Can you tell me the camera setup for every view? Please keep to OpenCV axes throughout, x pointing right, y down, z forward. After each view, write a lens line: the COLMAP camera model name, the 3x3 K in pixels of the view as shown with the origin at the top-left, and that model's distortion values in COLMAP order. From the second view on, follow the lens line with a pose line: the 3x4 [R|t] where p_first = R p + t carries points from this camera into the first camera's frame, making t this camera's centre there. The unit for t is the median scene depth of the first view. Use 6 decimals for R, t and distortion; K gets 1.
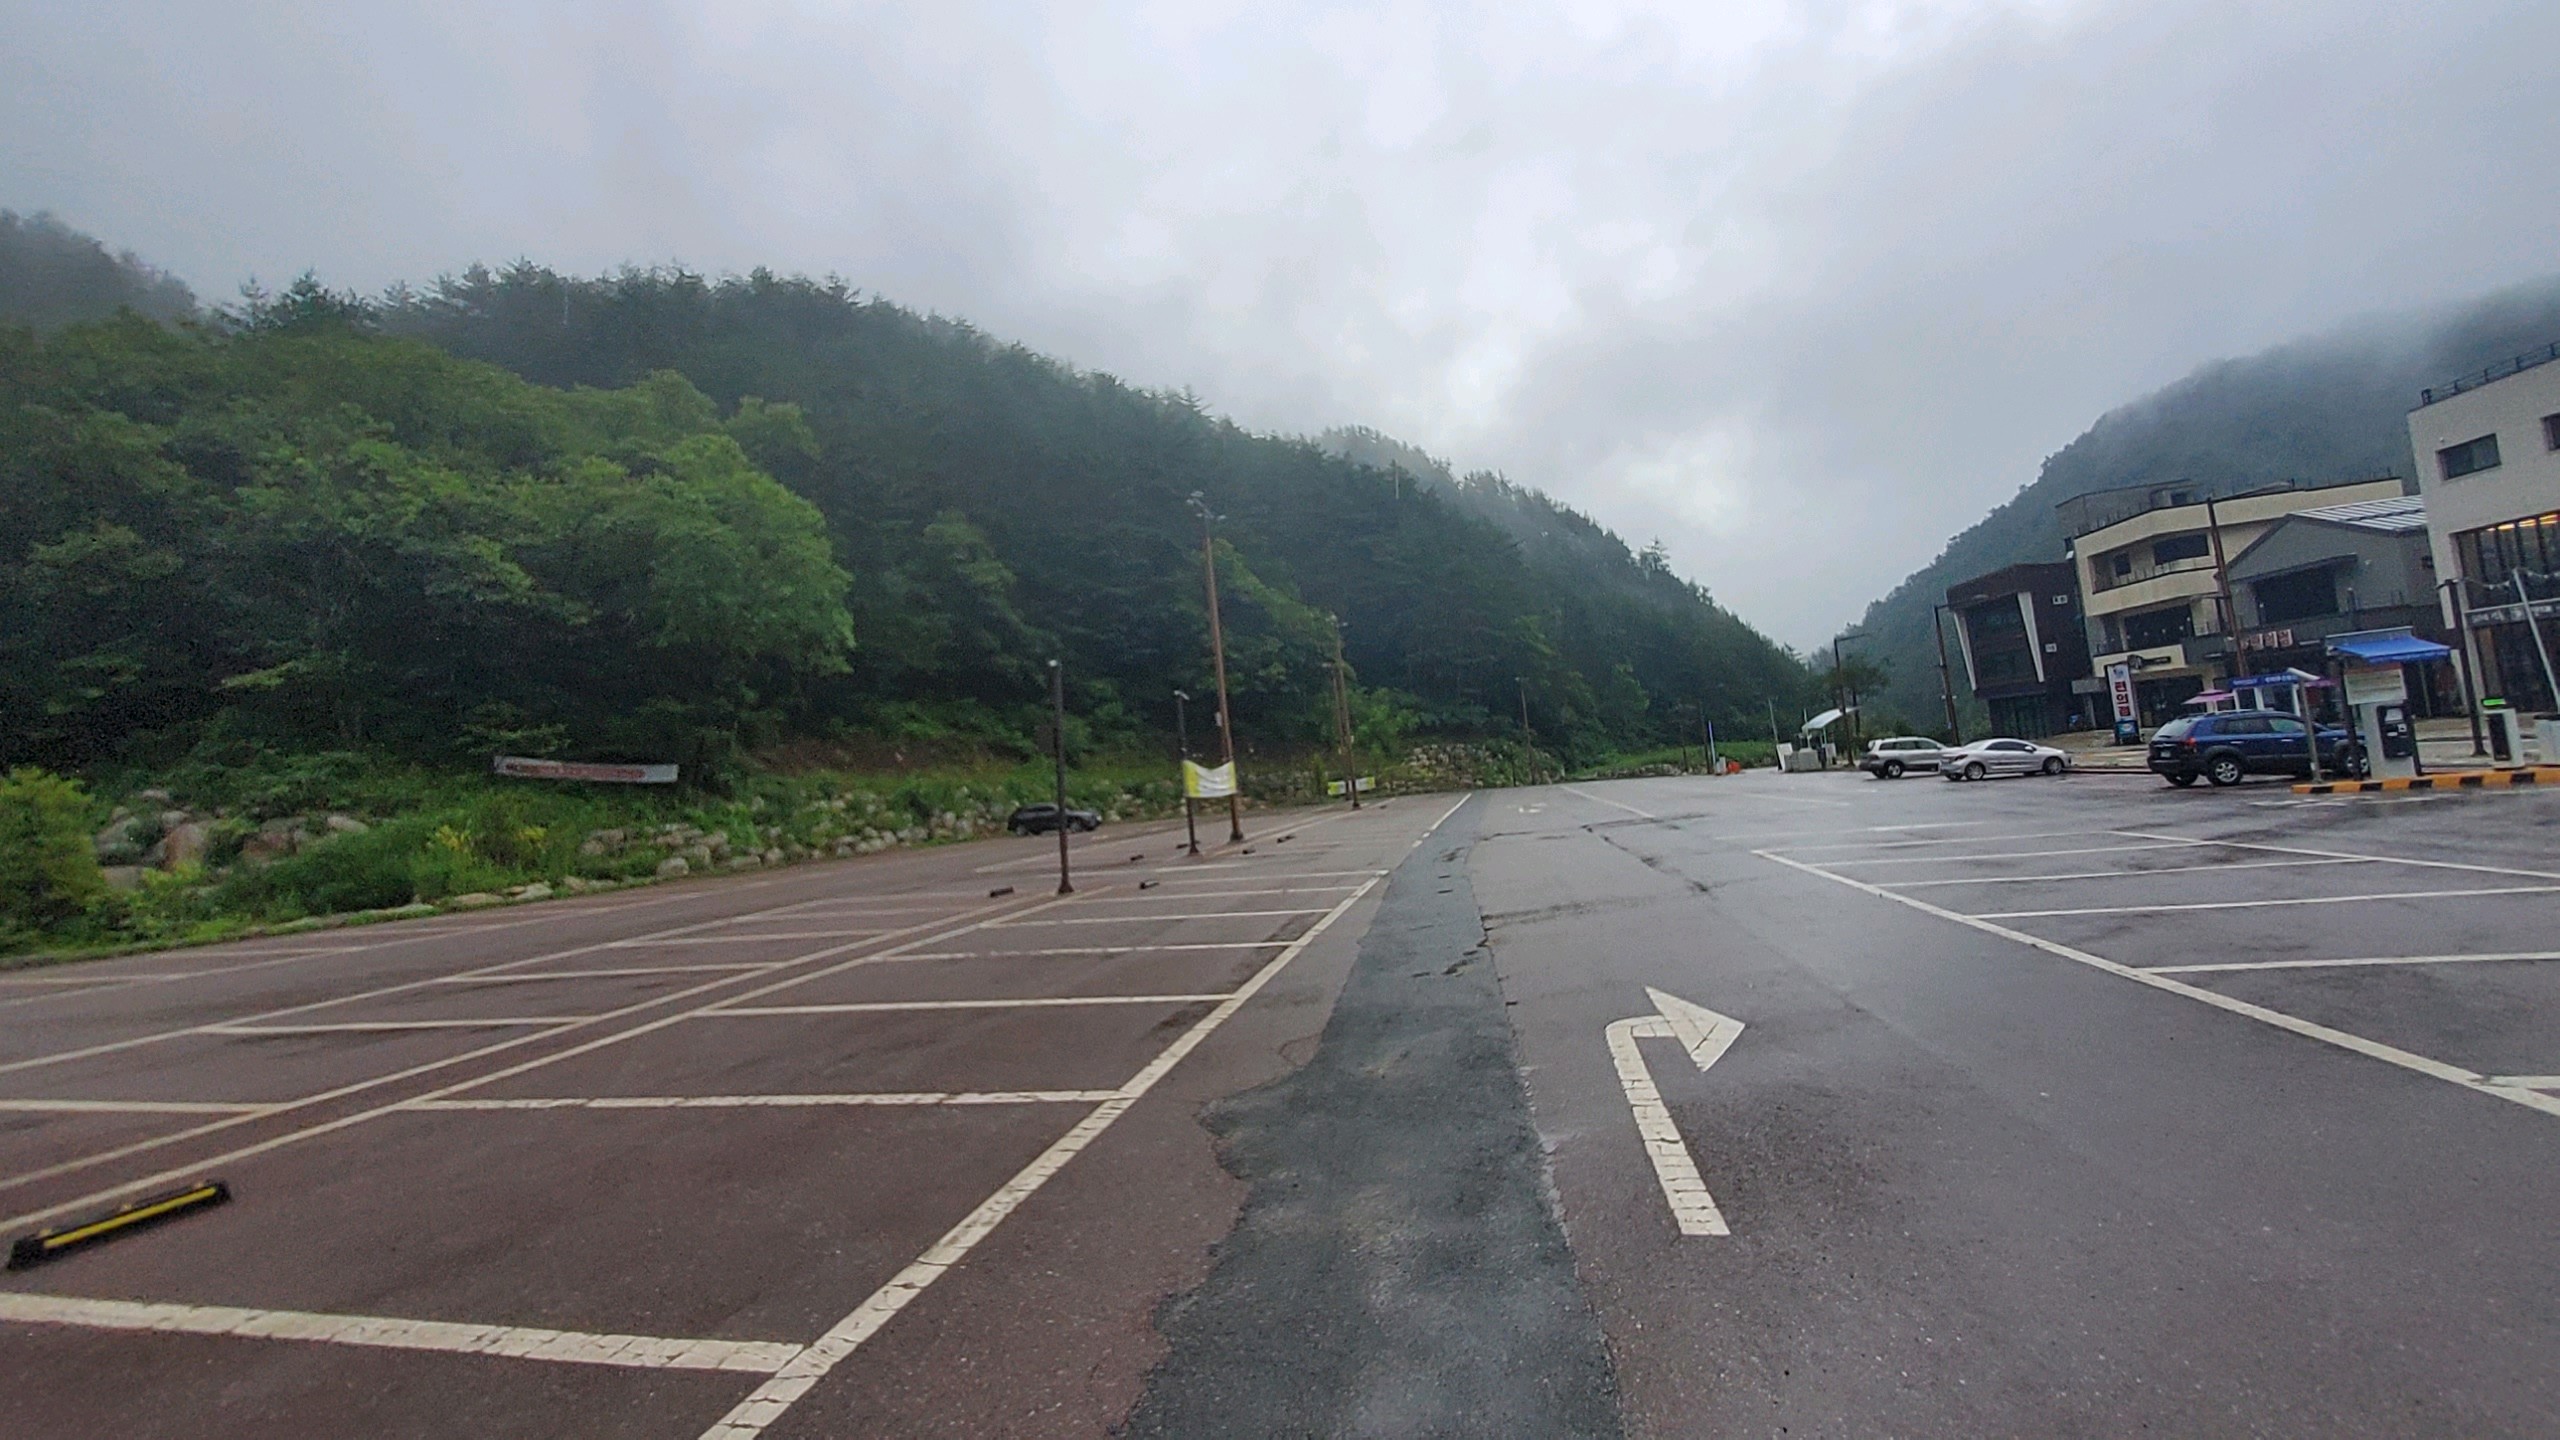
lens RADIAL K [[1028.3, 0, 1306.8], [0, 1028.3, 712.2], [0, 0, 1]] dist [-0.000212, -0.004621]
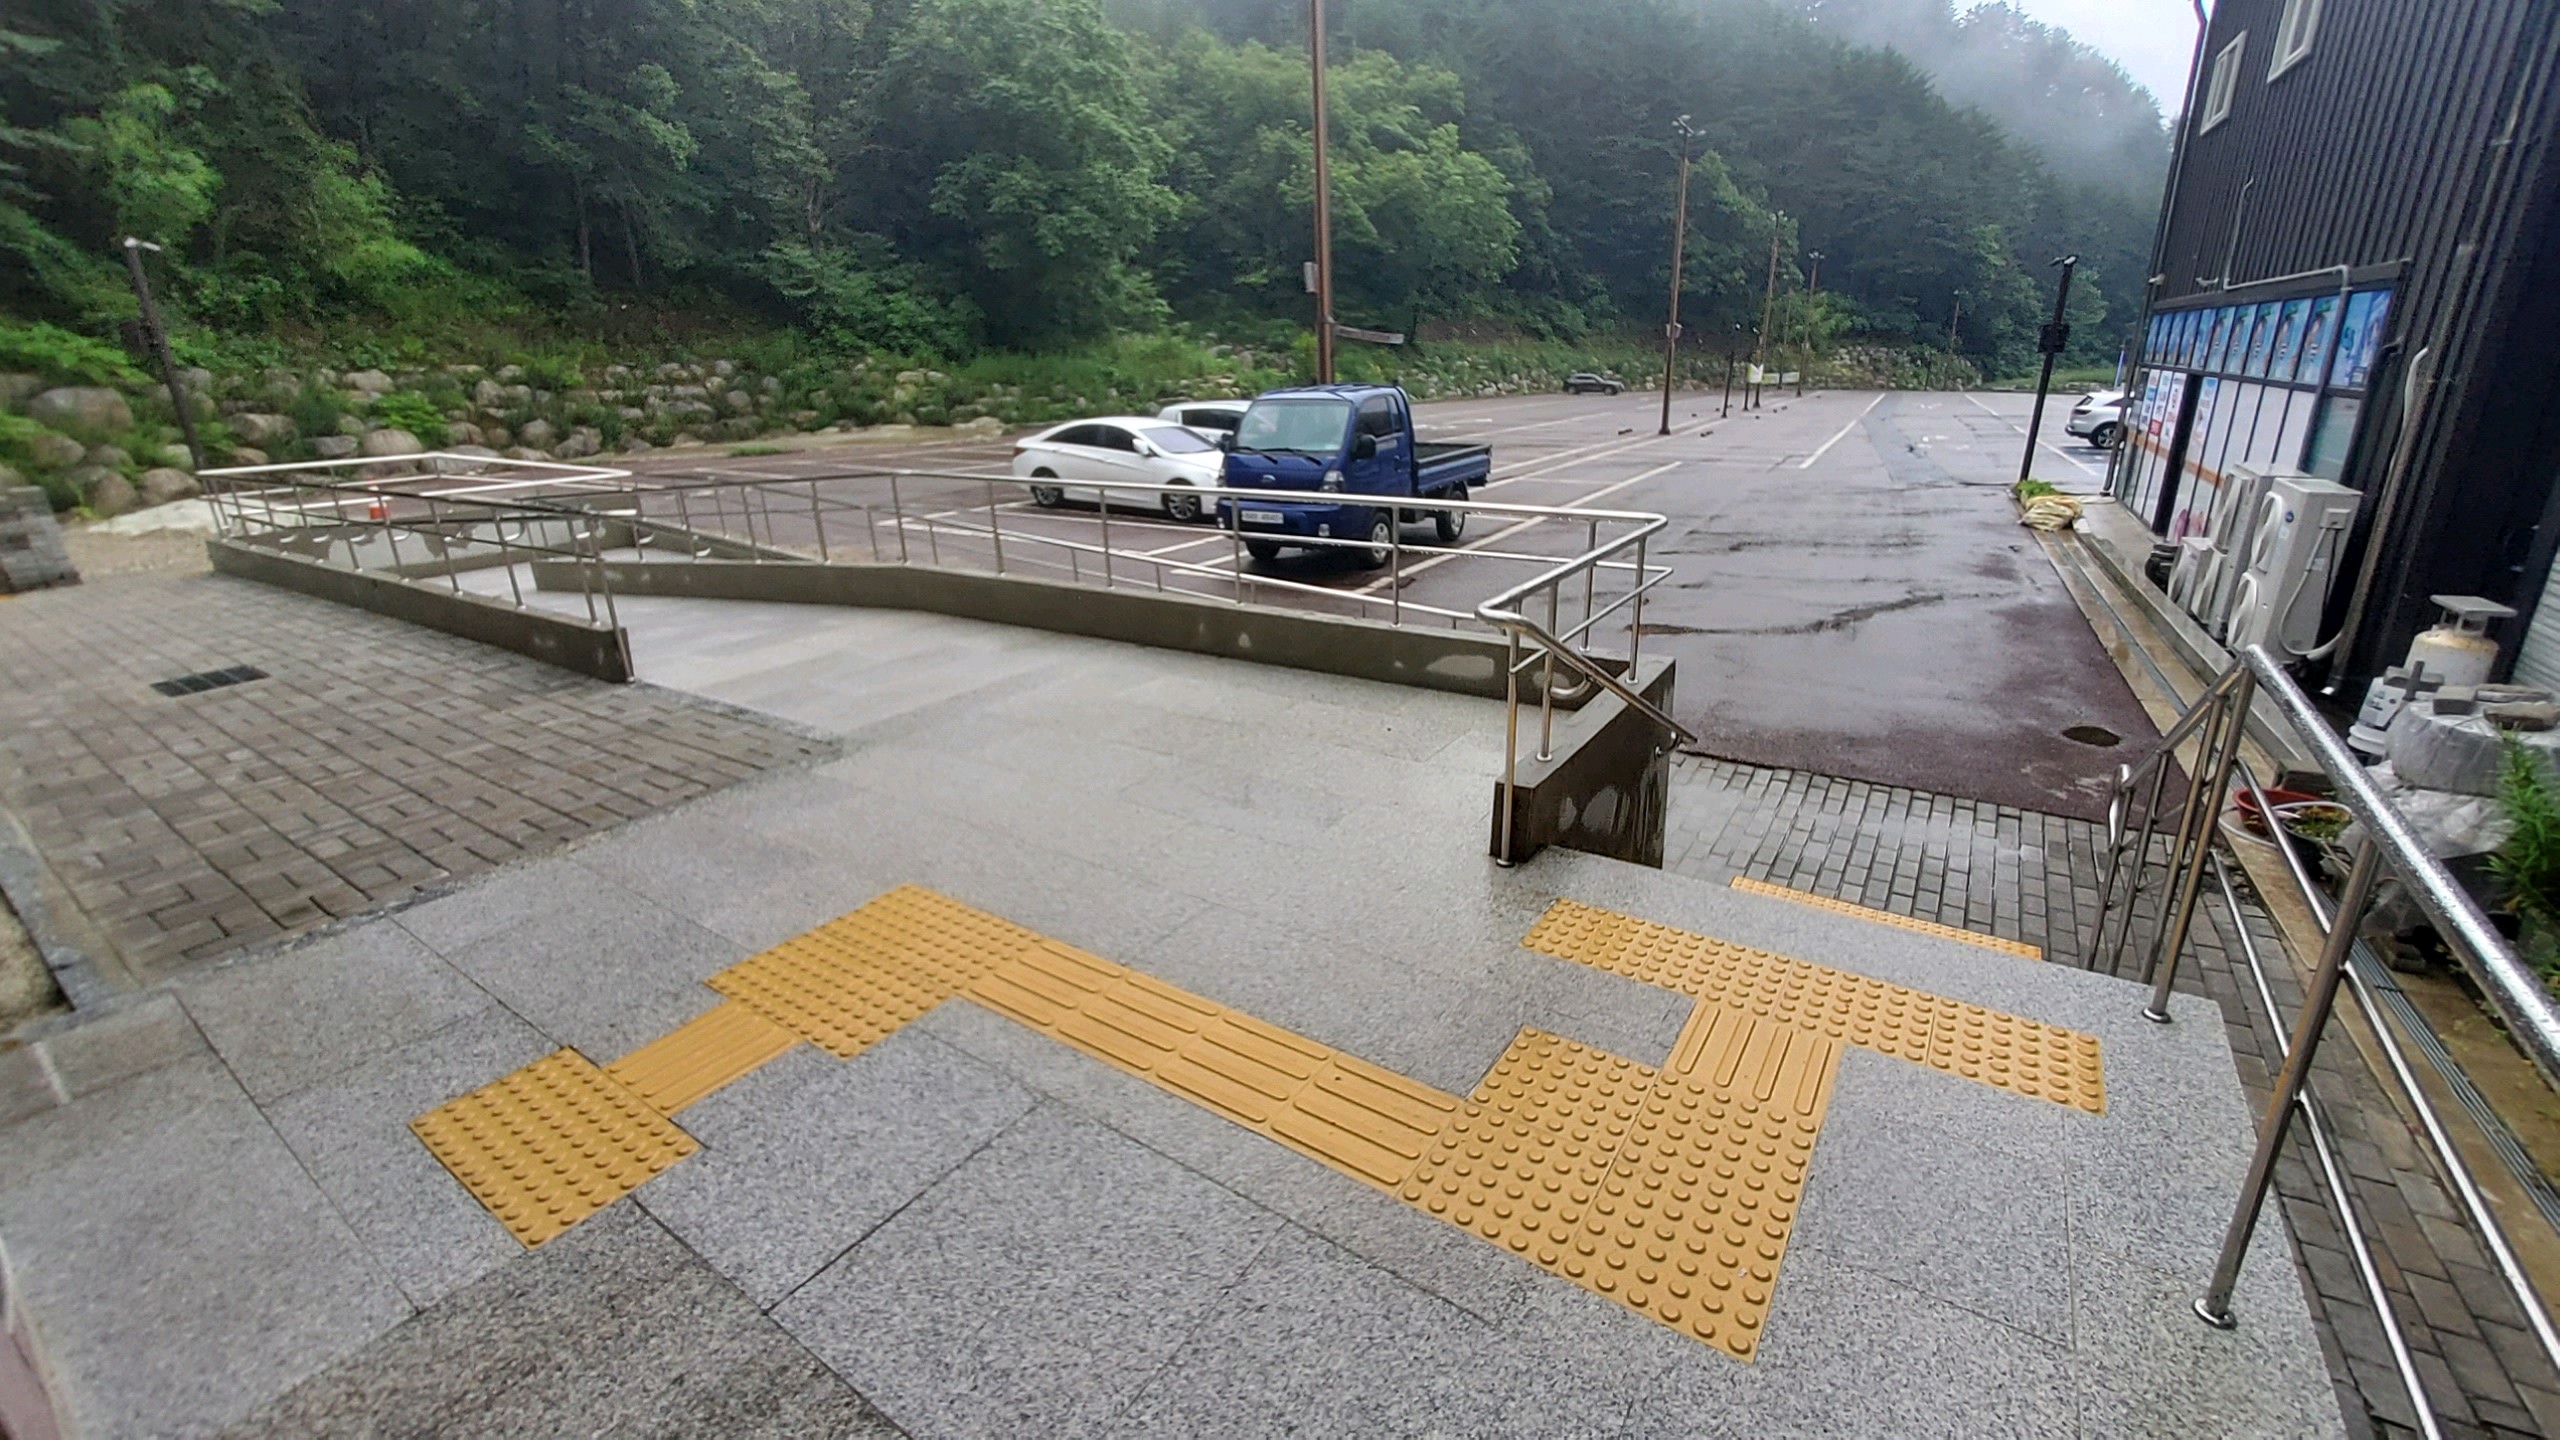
lens RADIAL K [[1028.3, 0, 1306.8], [0, 1028.3, 712.2], [0, 0, 1]] dist [-0.000212, -0.004621]
pose [[0.944074, 0.179532, -0.276574, -0.074744], [-0.055178, 0.912968, 0.404284, -0.028288], [0.325085, -0.366413, 0.871815, -0.389784]]
